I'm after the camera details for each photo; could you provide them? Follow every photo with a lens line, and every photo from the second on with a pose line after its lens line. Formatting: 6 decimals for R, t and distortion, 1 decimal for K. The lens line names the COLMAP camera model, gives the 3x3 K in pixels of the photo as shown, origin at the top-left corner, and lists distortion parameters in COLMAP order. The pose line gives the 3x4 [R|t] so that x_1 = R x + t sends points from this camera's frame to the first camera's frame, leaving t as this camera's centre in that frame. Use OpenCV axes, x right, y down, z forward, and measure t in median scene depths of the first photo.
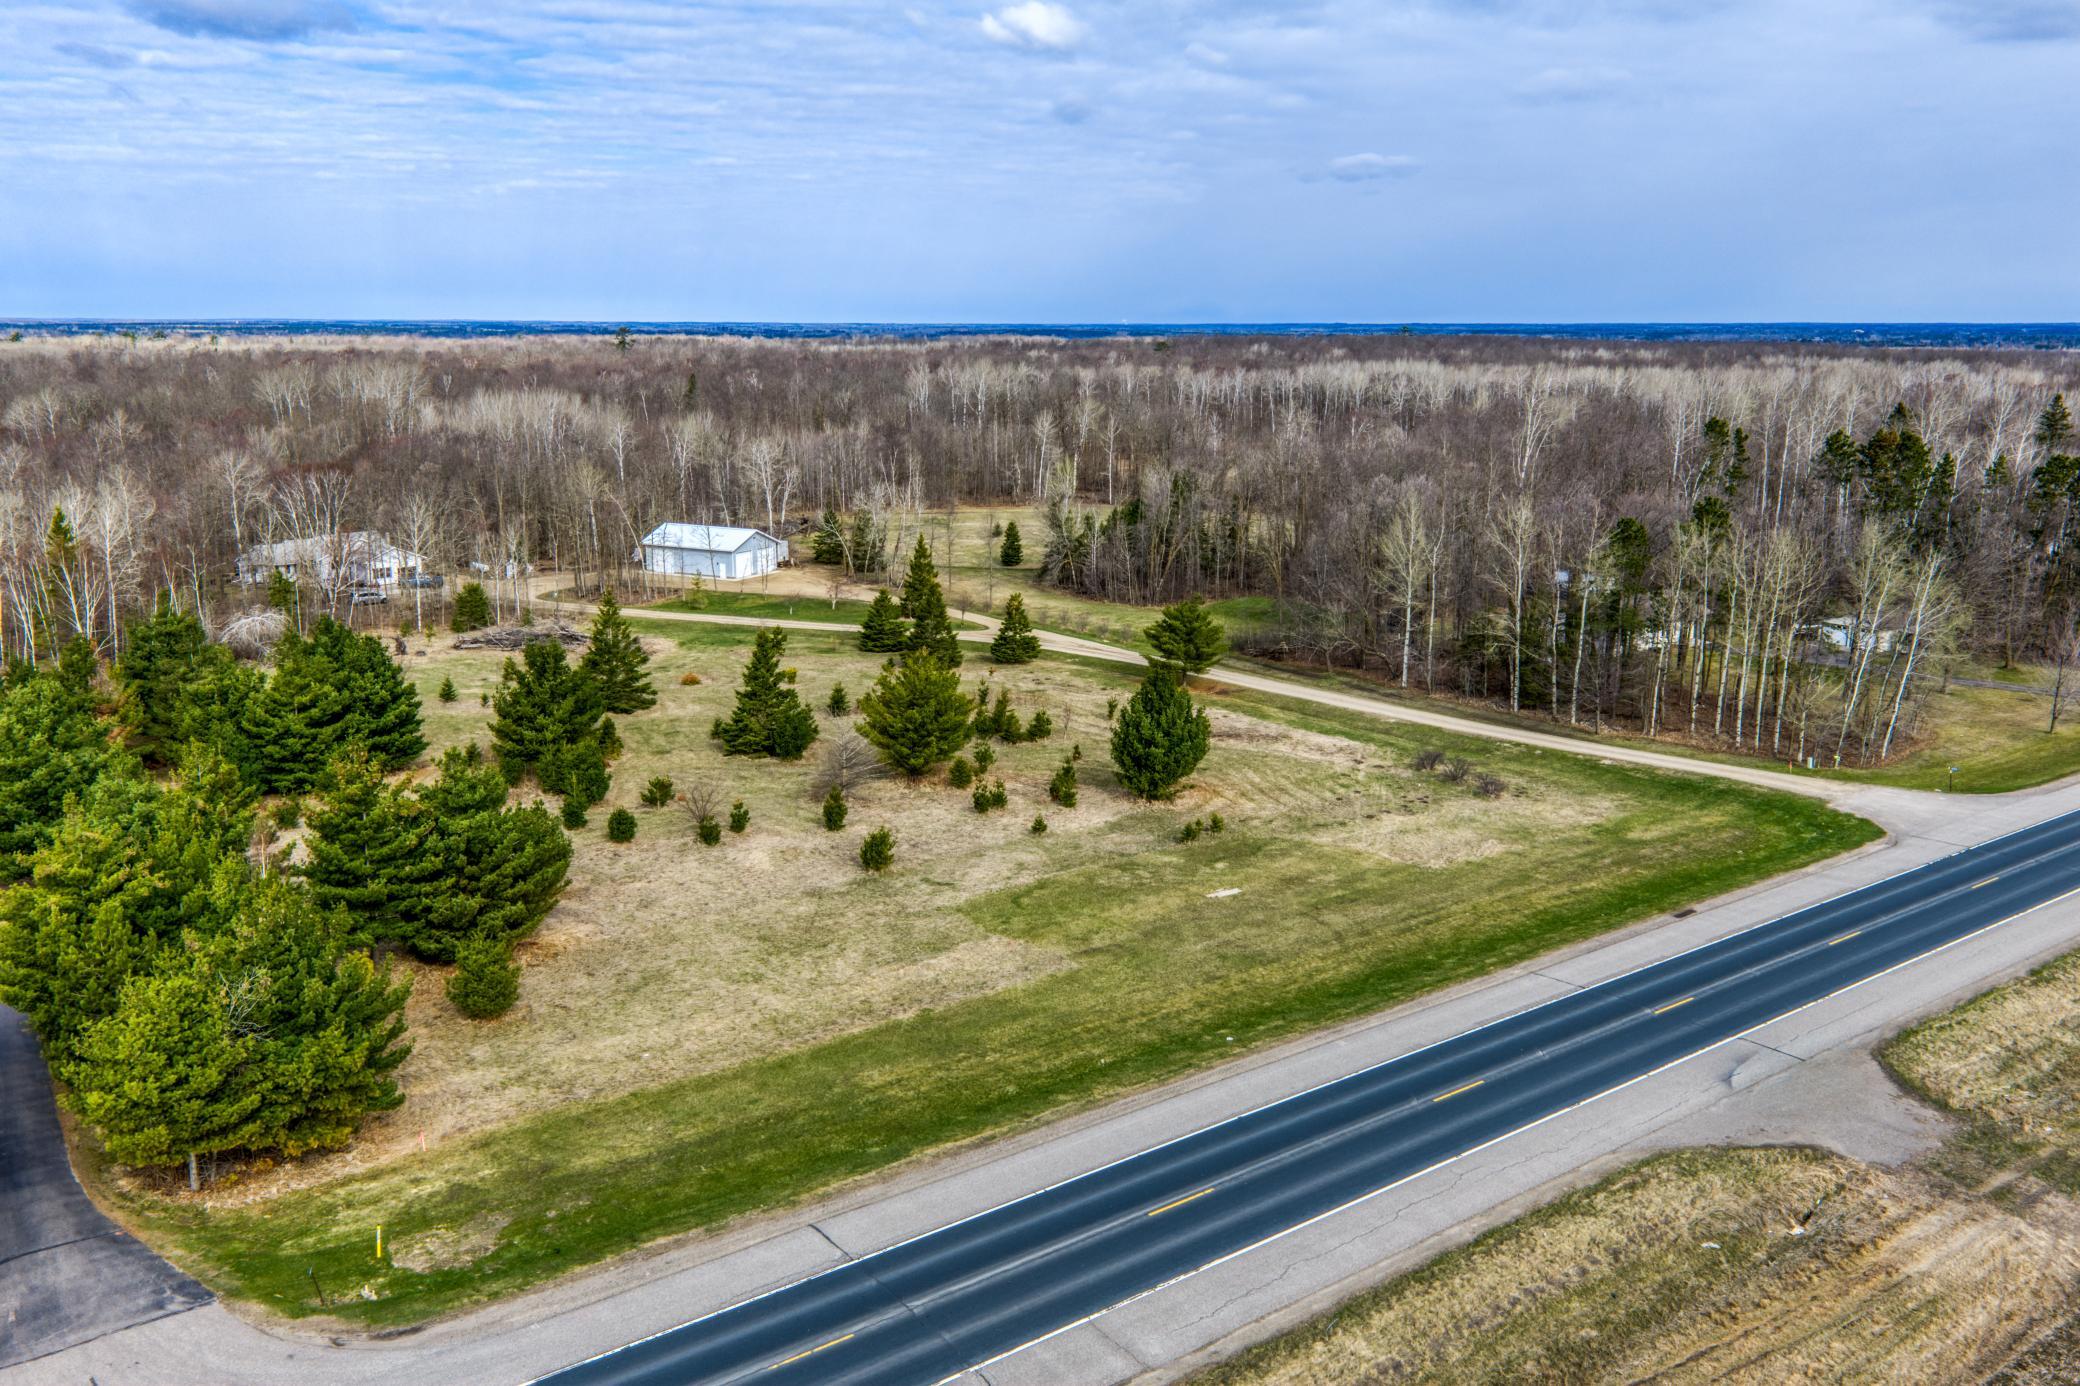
lens RADIAL K [[1711.4, 0, 1048.5], [0, 1711.4, 671.7], [0, 0, 1]] dist [0.041307, -0.049160]
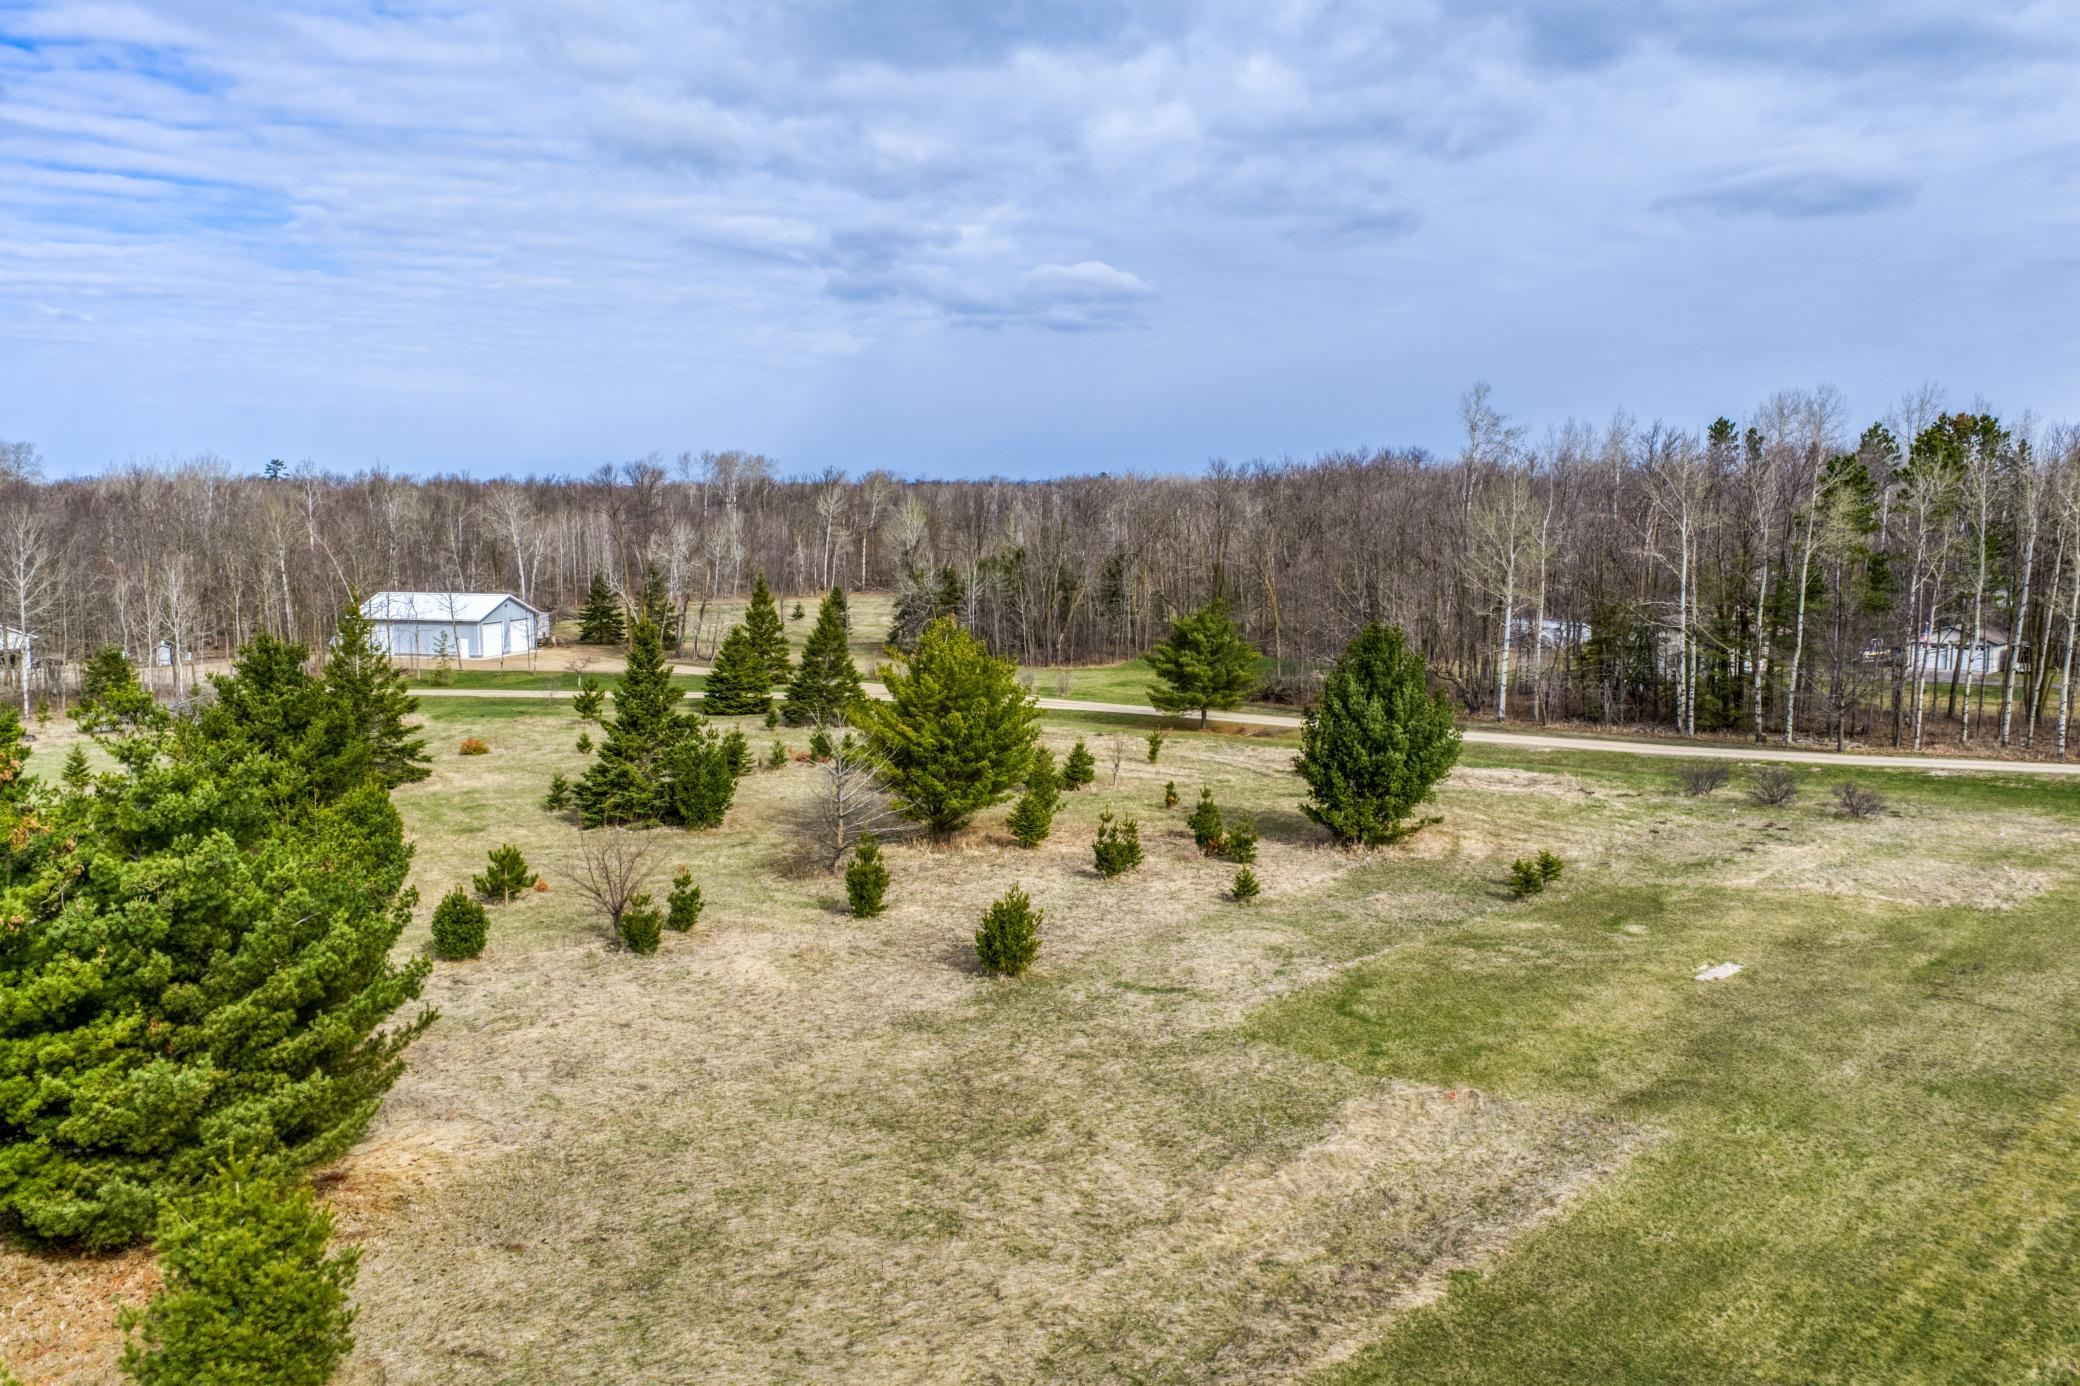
lens RADIAL K [[1711.4, 0, 1056.6], [0, 1711.4, 689.9], [0, 0, 1]] dist [0.041307, -0.049160]
pose [[0.981659, -0.026926, 0.188737, -0.211168], [0.042633, 0.995910, -0.079661, 0.084950], [-0.185820, 0.086247, 0.978791, 0.571993]]
